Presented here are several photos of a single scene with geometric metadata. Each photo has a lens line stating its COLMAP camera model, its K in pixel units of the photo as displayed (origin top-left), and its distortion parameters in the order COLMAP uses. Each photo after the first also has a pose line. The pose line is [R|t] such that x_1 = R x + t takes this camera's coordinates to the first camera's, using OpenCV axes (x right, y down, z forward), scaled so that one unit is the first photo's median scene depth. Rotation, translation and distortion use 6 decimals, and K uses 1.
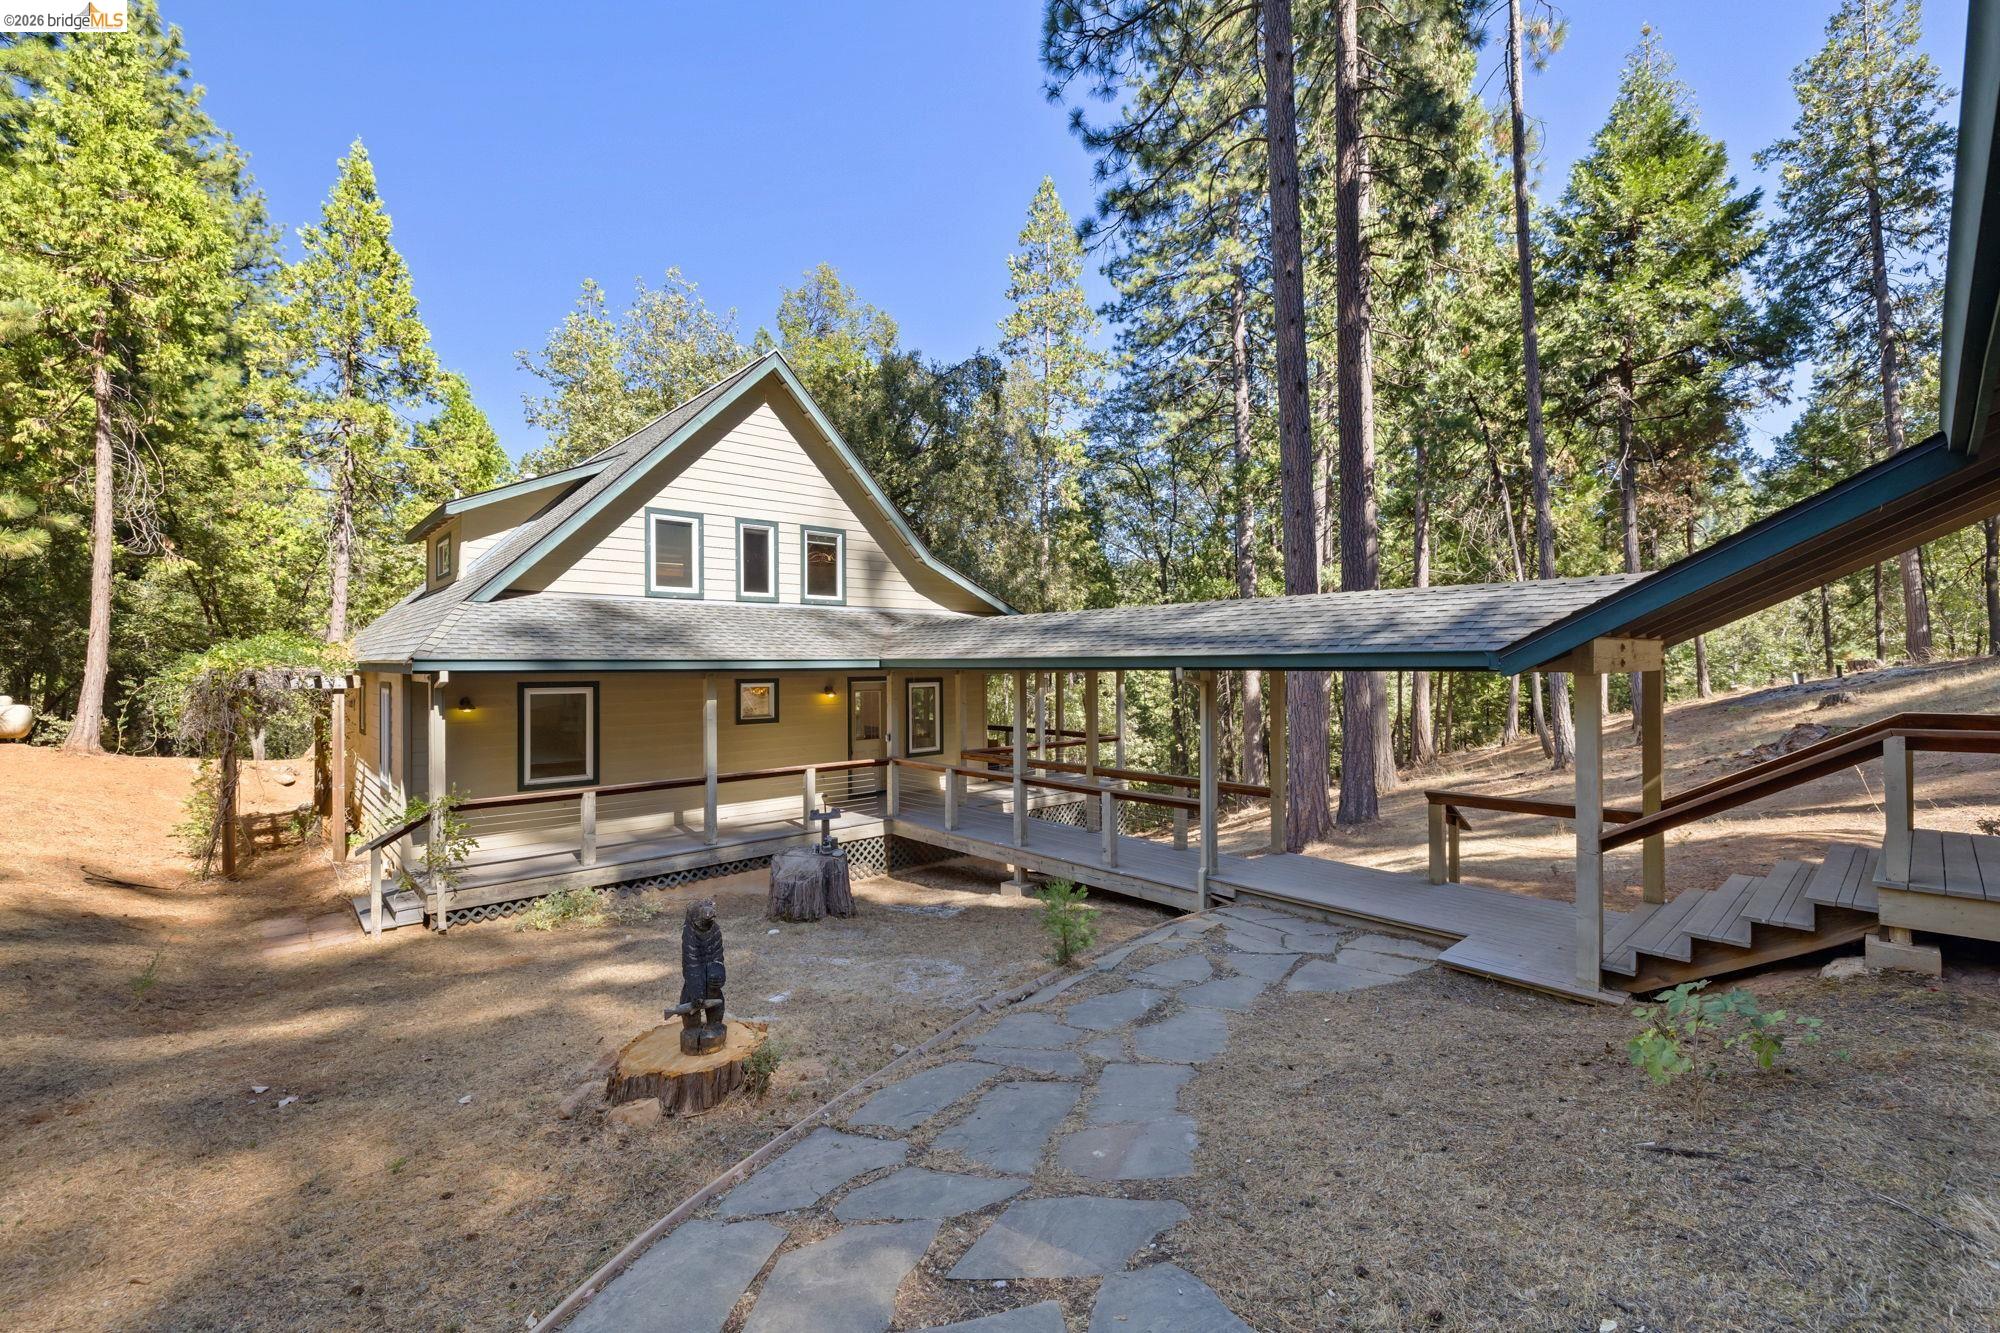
lens RADIAL K [[835.4, 0, 1001.1], [0, 835.4, 661.5], [0, 0, 1]] dist [0.003926, -0.000135]
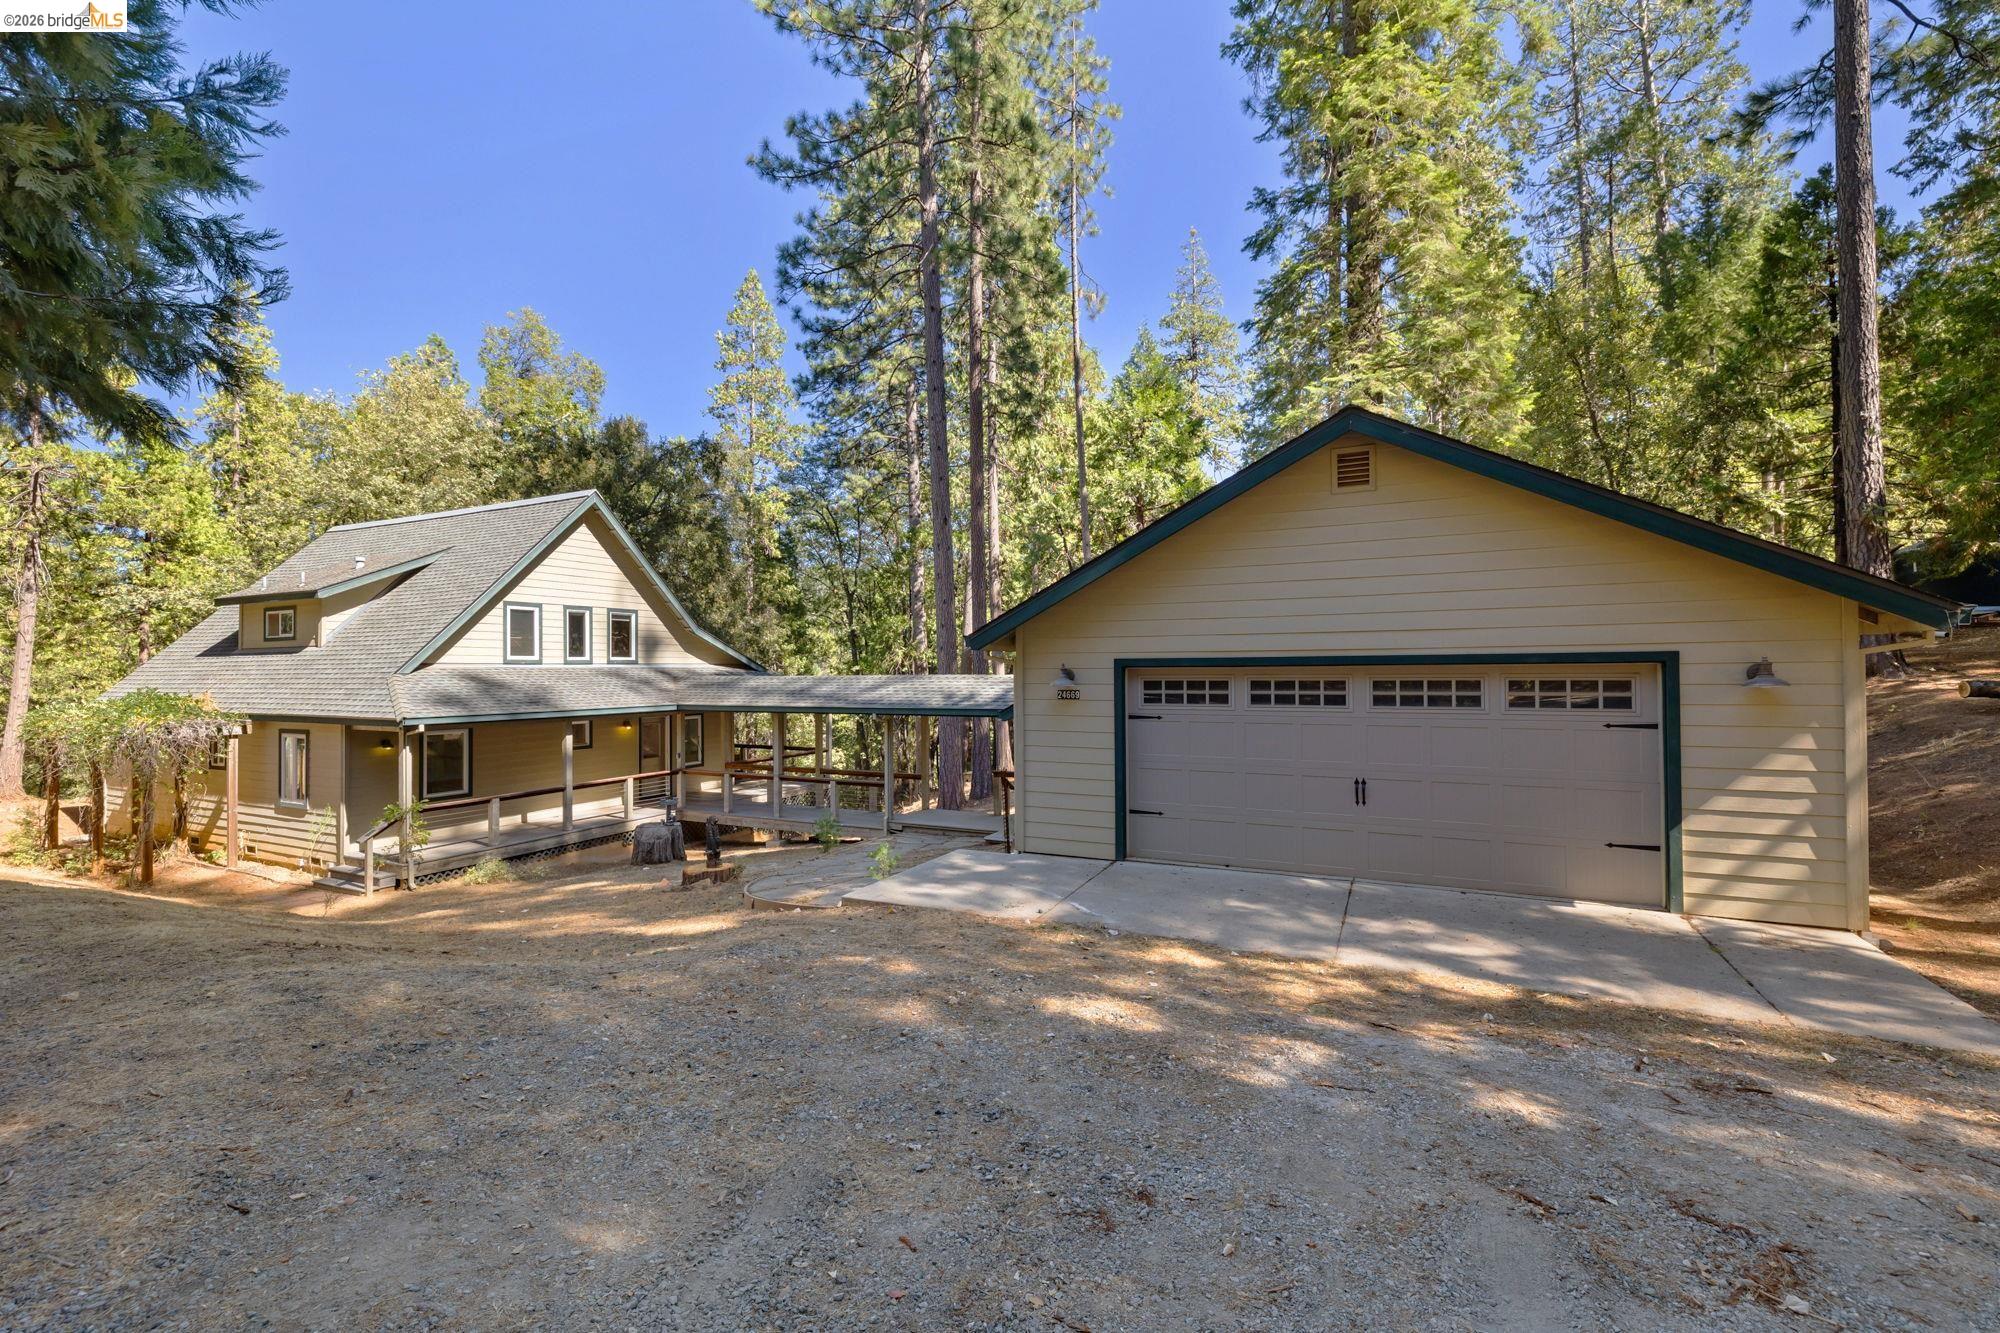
lens RADIAL K [[835.4, 0, 1002.2], [0, 835.4, 669.0], [0, 0, 1]] dist [0.003926, -0.000135]
pose [[0.928854, 0.000612, 0.370444, -0.104199], [0.000313, 0.999997, -0.002437, -0.041658], [-0.370445, 0.002379, 0.928851, -0.414284]]
